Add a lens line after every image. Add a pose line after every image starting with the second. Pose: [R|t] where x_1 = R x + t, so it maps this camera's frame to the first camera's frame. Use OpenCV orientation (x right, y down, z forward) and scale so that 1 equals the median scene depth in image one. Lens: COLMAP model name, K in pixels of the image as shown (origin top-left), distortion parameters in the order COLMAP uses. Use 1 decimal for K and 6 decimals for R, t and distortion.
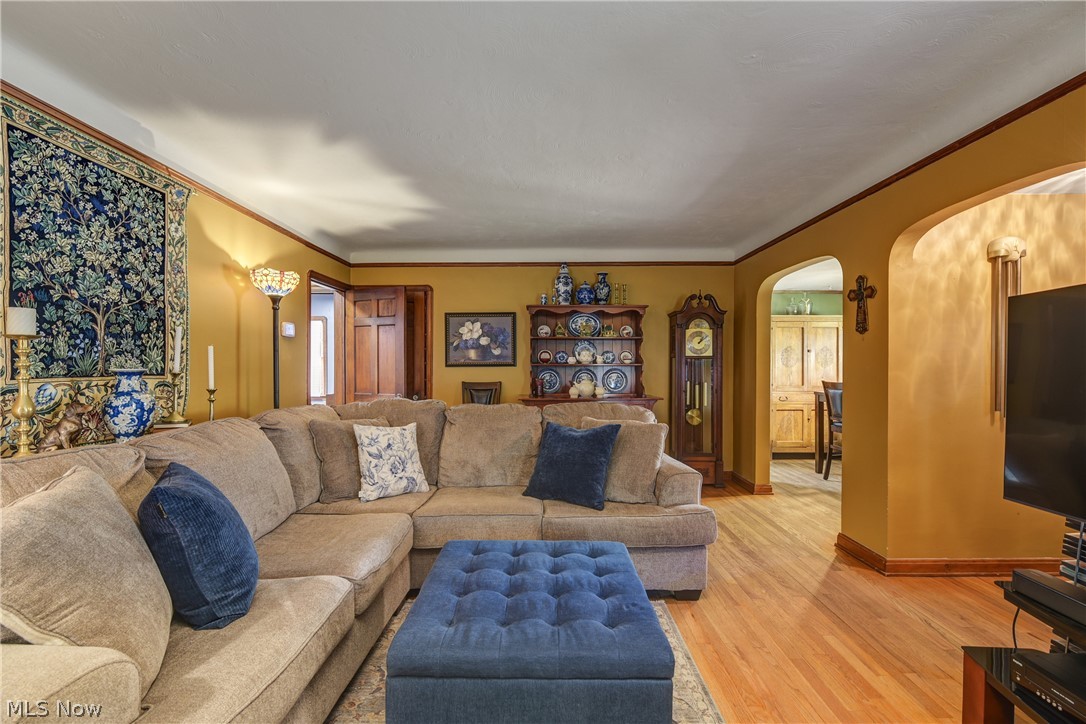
lens RADIAL K [[453.3, 0, 540.0], [0, 453.3, 365.6], [0, 0, 1]] dist [-0.003644, -0.000736]
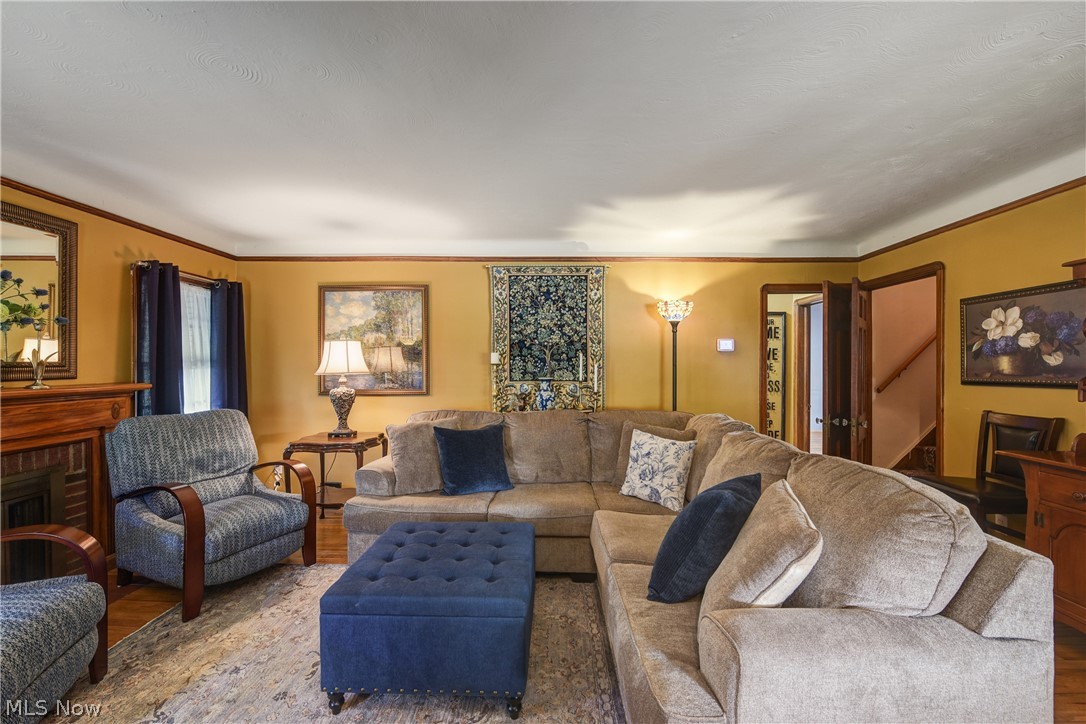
lens RADIAL K [[430.1, 0, 540.2], [0, 430.1, 365.4], [0, 0, 1]] dist [-0.002246, -0.000339]
pose [[-0.009437, 0.000349, -0.999955, 0.863997], [-0.007408, 0.999972, 0.000419, -0.043131], [0.999928, 0.007412, -0.009434, 0.911914]]
